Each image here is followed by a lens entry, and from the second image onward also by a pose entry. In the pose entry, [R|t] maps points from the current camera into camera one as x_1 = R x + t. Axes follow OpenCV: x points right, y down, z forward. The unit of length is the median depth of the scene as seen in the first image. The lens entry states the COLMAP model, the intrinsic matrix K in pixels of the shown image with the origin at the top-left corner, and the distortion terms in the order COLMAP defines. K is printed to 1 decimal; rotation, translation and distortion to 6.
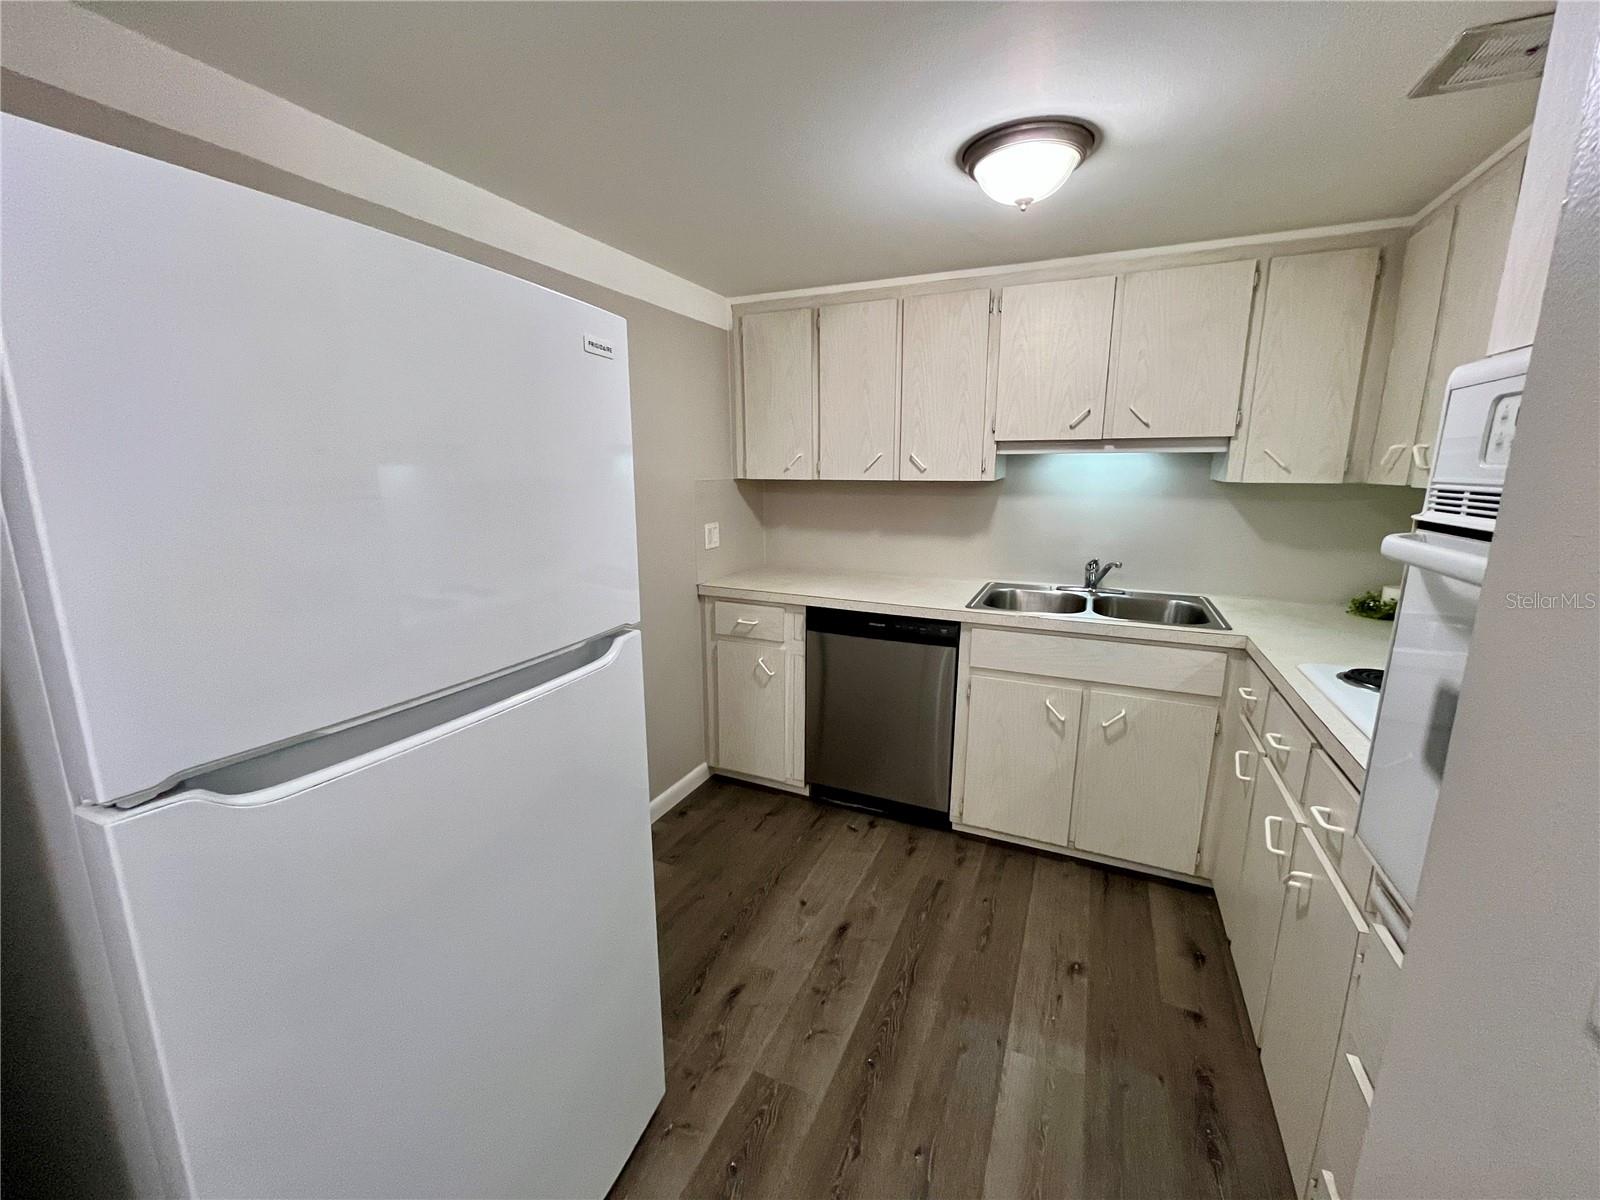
lens RADIAL K [[647.9, 0, 796.9], [0, 647.9, 597.5], [0, 0, 1]] dist [-0.003601, 0.000218]
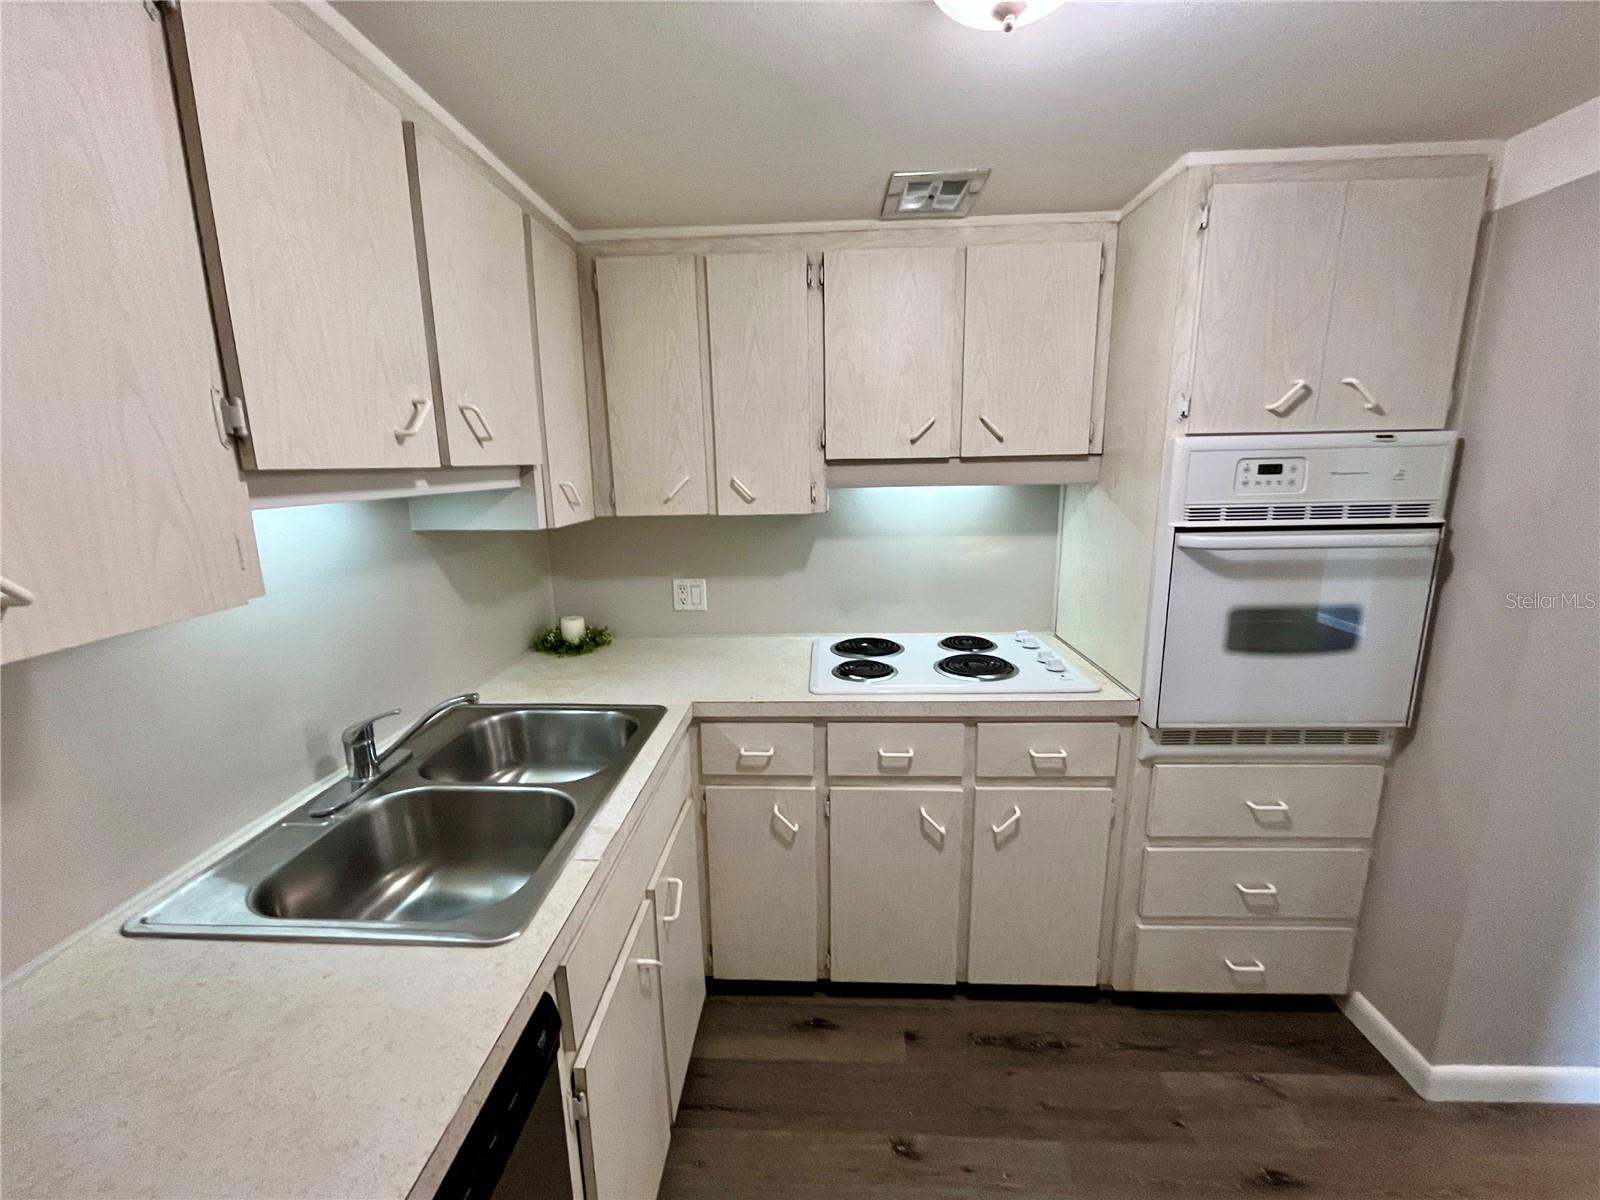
lens RADIAL K [[647.2, 0, 800.0], [0, 647.2, 600.0], [0, 0, 1]] dist [-0.003438, -0.000127]
pose [[-0.372140, -0.184332, 0.909689, -0.083704], [0.205162, 0.939503, 0.274303, -0.225047], [-0.905218, 0.288713, -0.311809, 0.919427]]
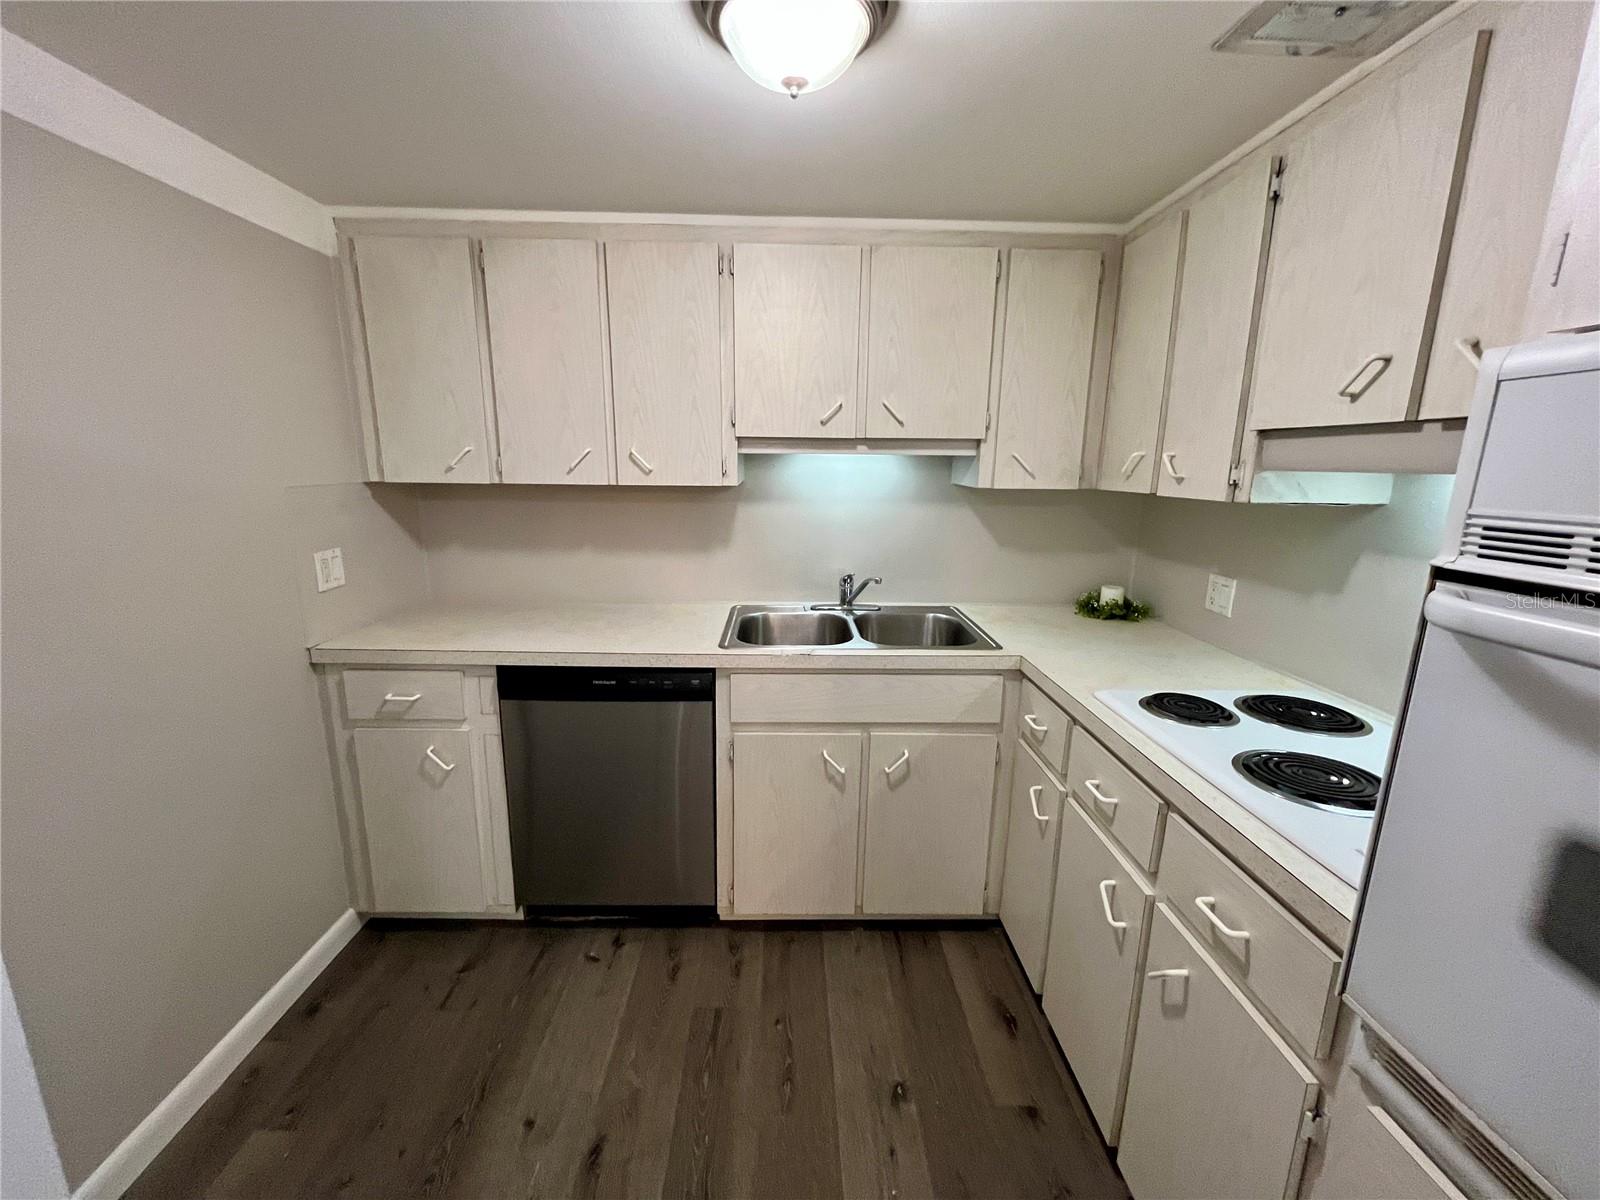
lens RADIAL K [[647.9, 0, 796.9], [0, 647.9, 597.5], [0, 0, 1]] dist [-0.003601, 0.000218]
pose [[0.899867, -0.077245, 0.429270, 0.013141], [0.073673, 0.996970, 0.024963, -0.058902], [-0.429898, 0.009163, 0.902831, 0.251827]]
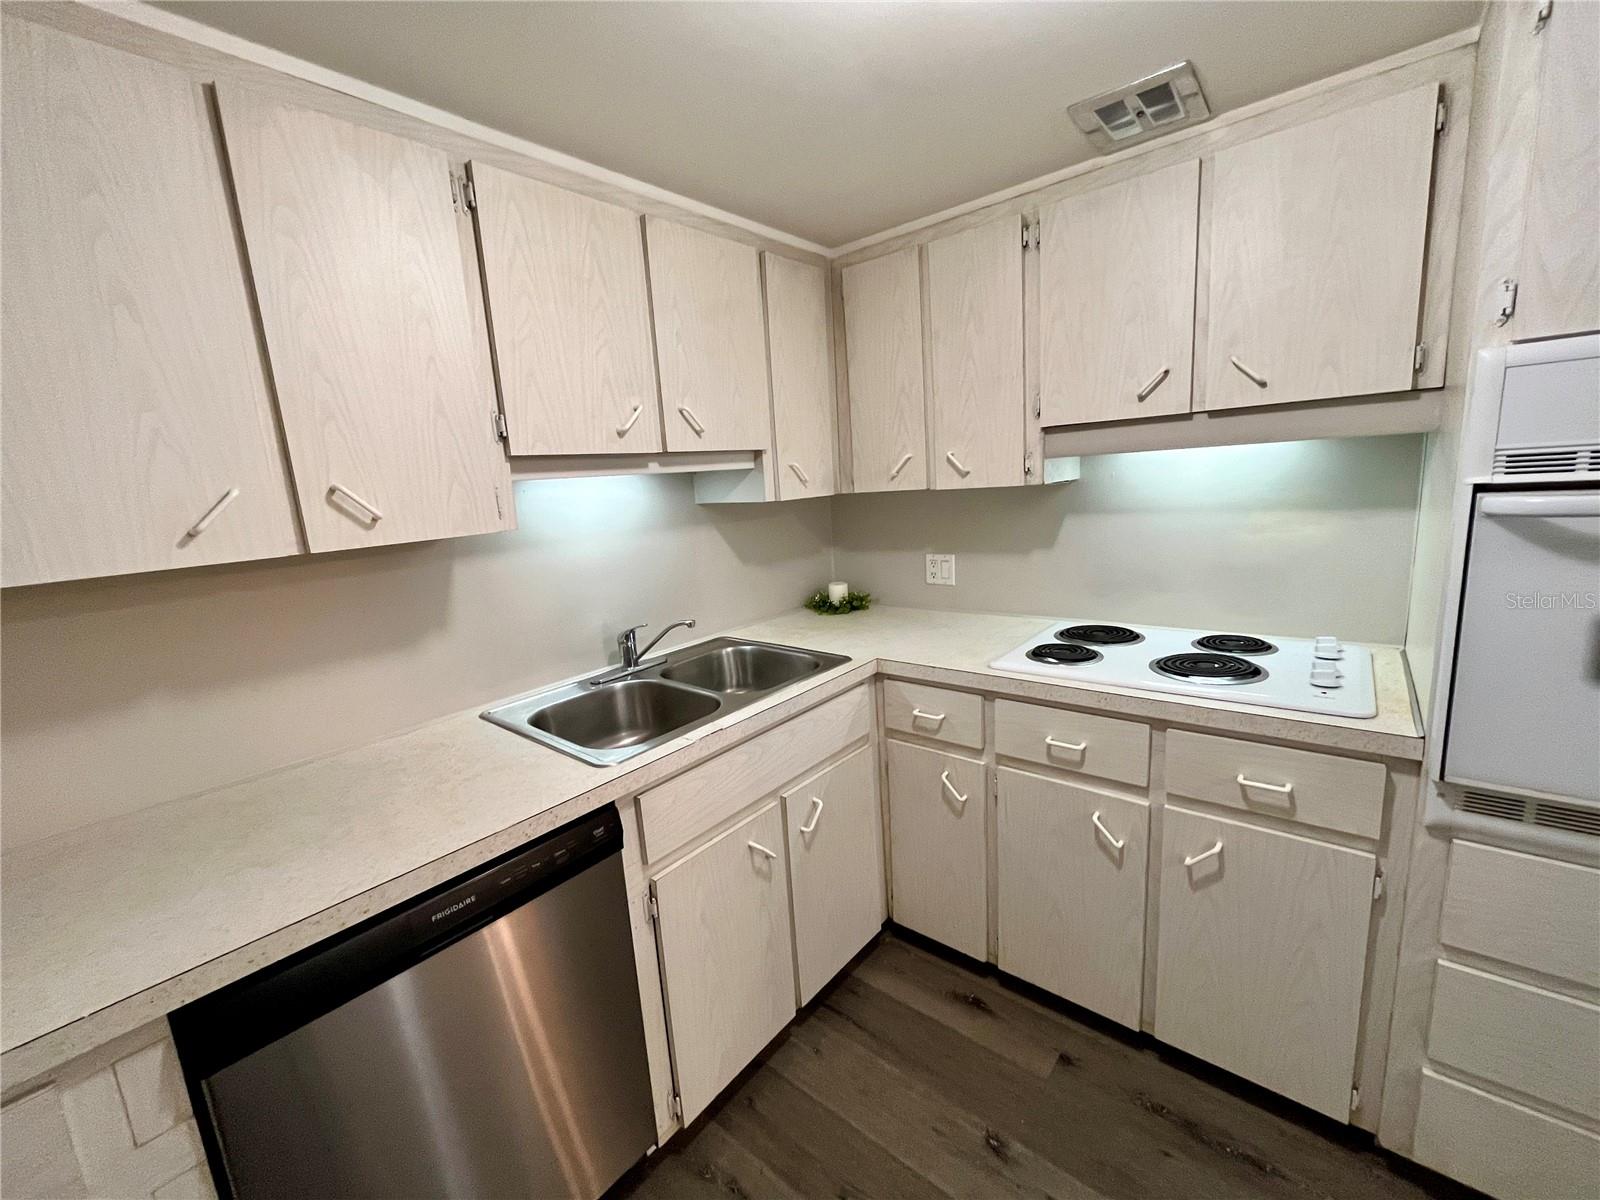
lens RADIAL K [[647.9, 0, 796.9], [0, 647.9, 597.5], [0, 0, 1]] dist [-0.003601, 0.000218]
pose [[0.267615, -0.192844, 0.944030, -0.164275], [0.259373, 0.958018, 0.122174, -0.140665], [-0.927959, 0.212160, 0.306398, 0.672690]]
